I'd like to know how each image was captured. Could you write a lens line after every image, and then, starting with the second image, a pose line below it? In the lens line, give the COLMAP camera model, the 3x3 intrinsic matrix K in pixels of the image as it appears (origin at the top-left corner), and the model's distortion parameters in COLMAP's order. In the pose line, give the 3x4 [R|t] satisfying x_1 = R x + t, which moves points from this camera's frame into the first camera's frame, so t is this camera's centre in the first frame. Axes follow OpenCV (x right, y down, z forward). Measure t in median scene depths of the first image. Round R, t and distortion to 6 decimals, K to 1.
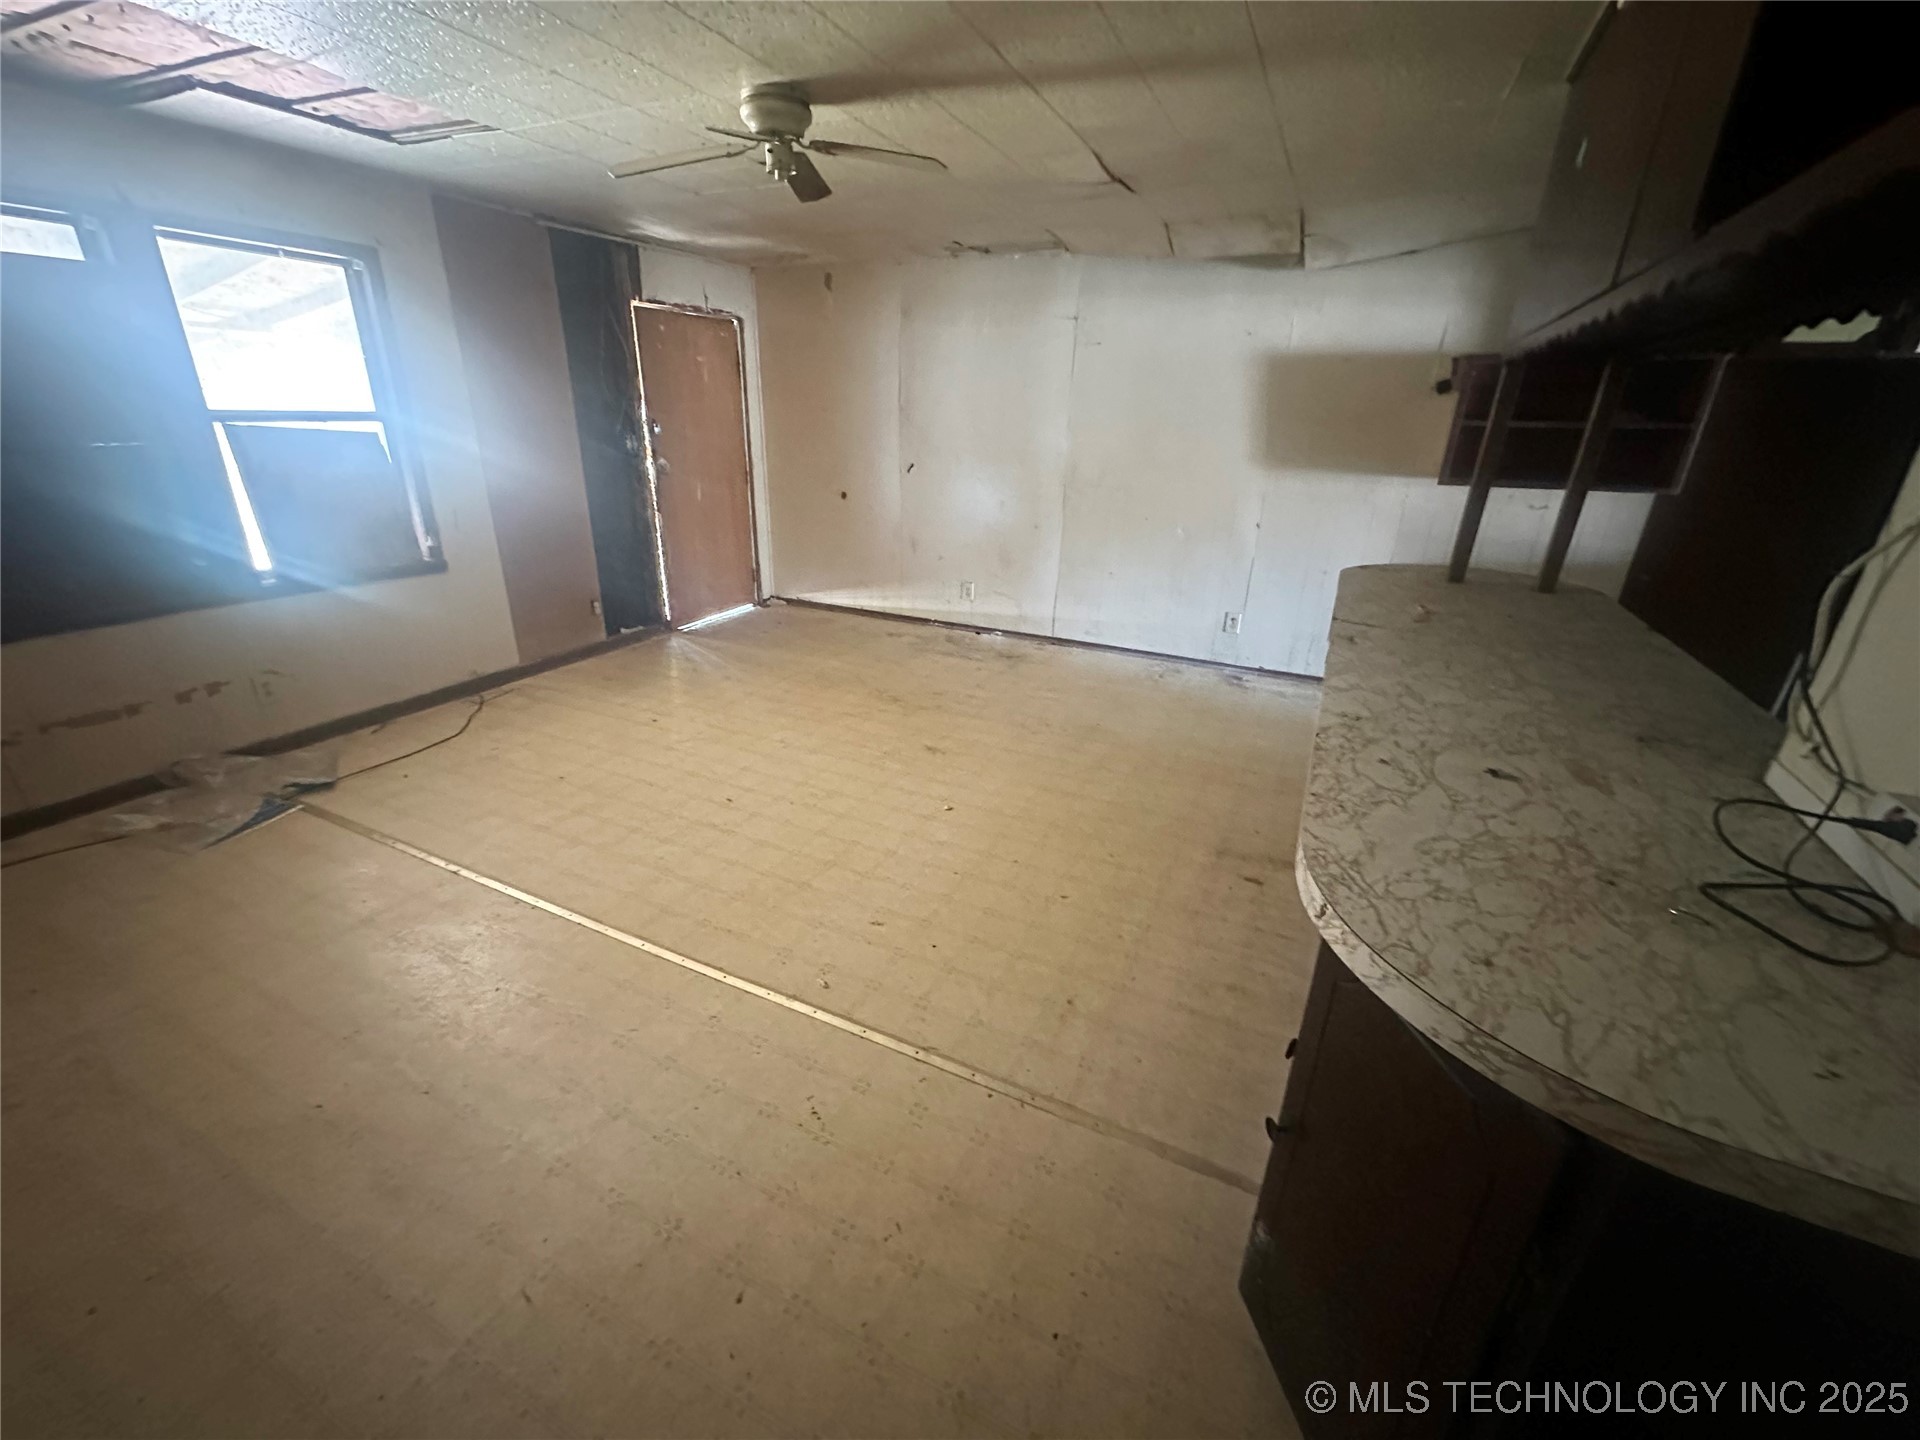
lens RADIAL K [[769.4, 0, 955.5], [0, 769.4, 712.3], [0, 0, 1]] dist [-0.003367, 0.000064]
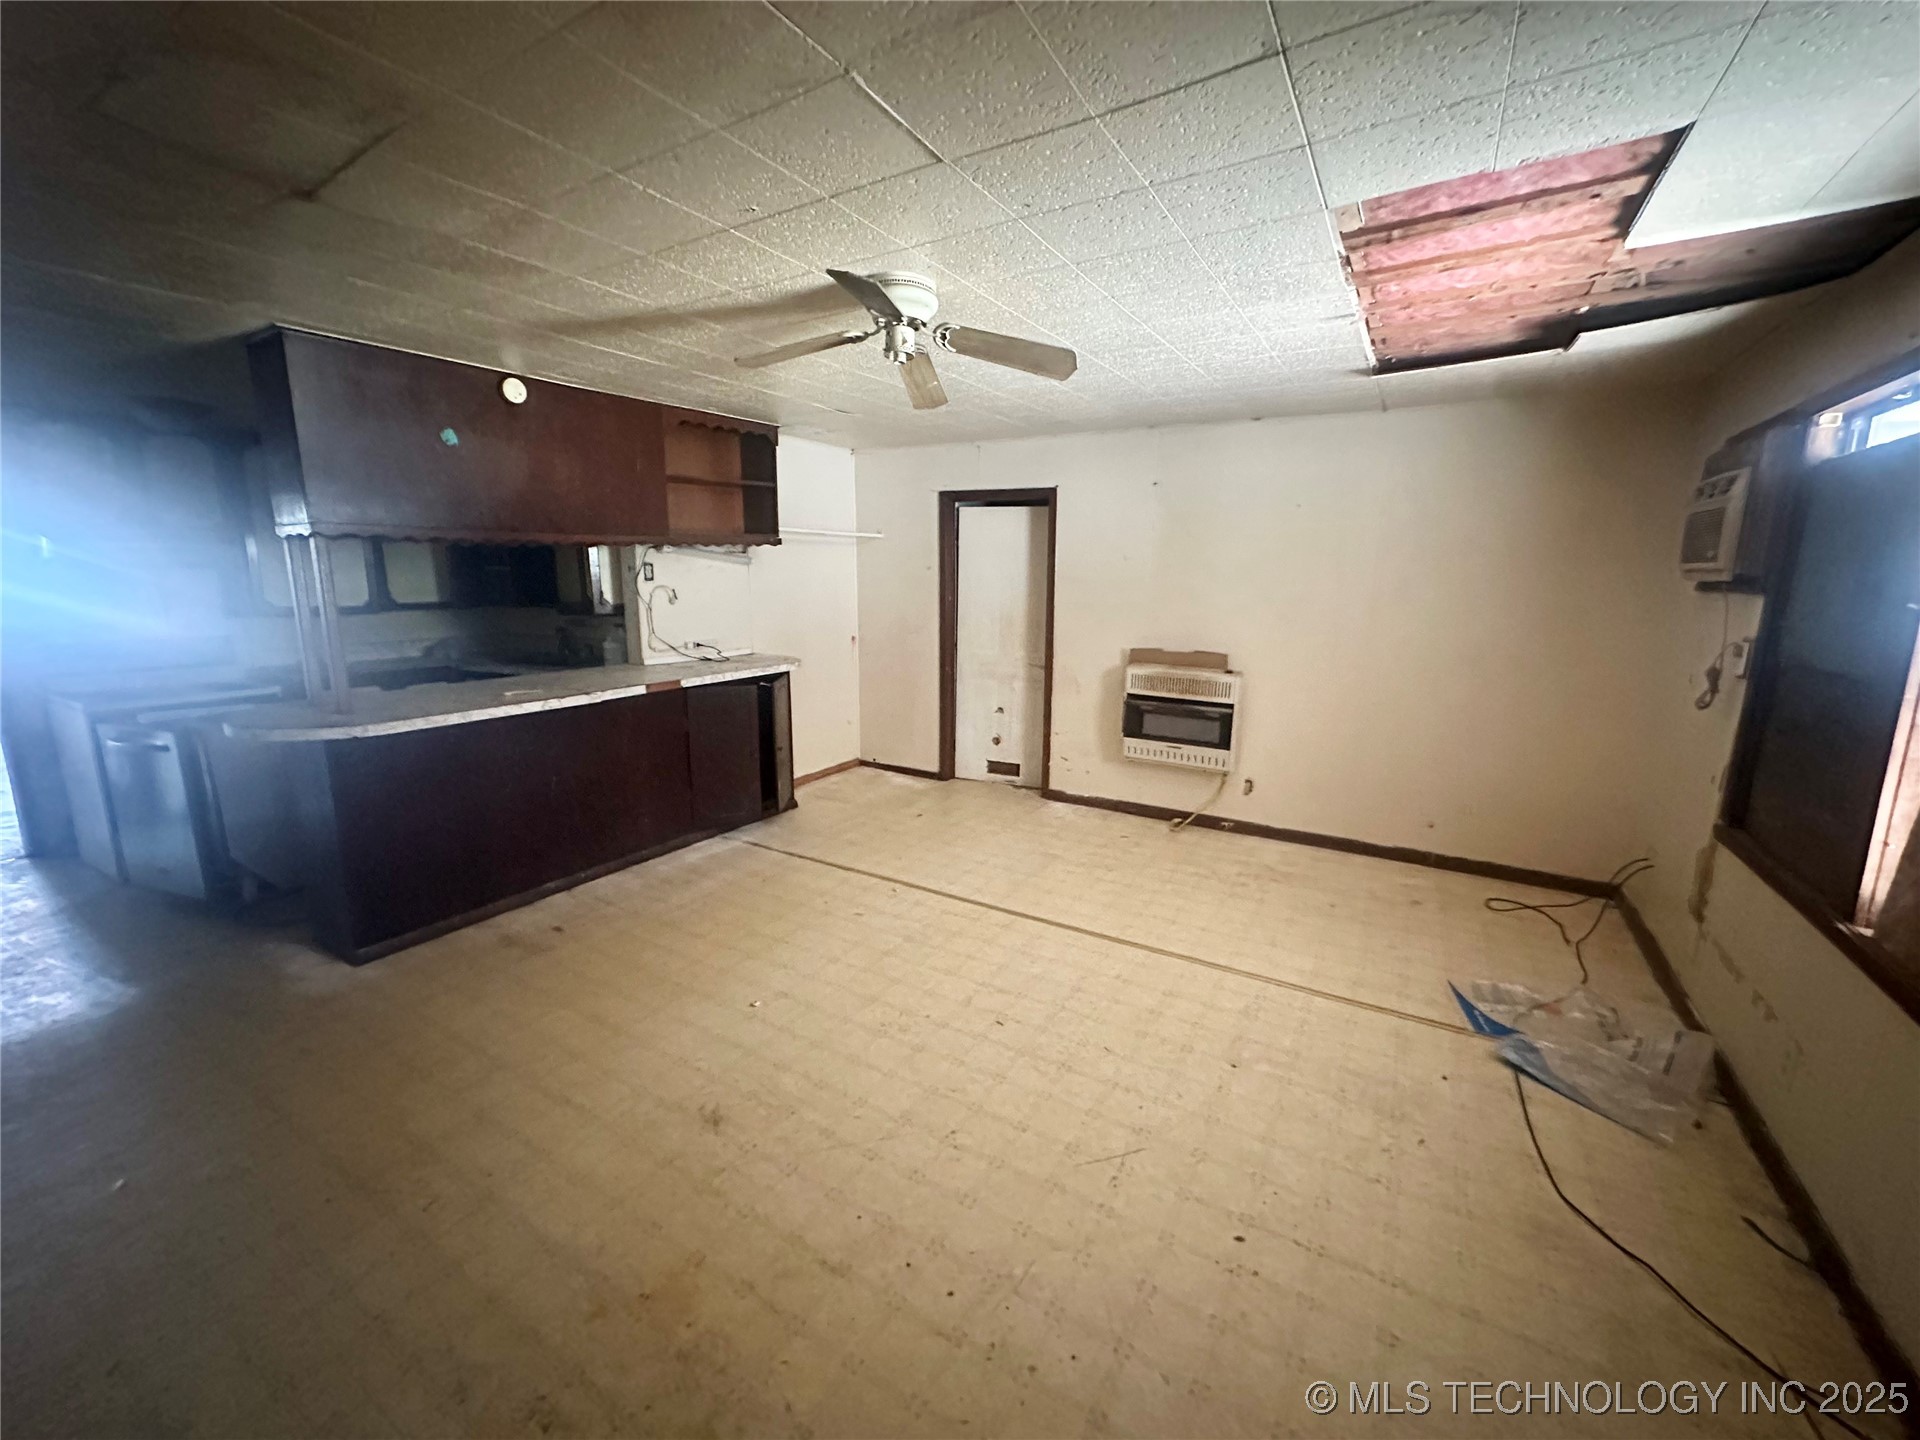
lens RADIAL K [[769.4, 0, 953.7], [0, 769.4, 715.3], [0, 0, 1]] dist [-0.003367, 0.000064]
pose [[-0.995499, -0.047920, 0.081766, -0.189888], [0.003666, 0.842634, 0.538474, -0.411466], [-0.094702, 0.536350, -0.838665, 0.987926]]
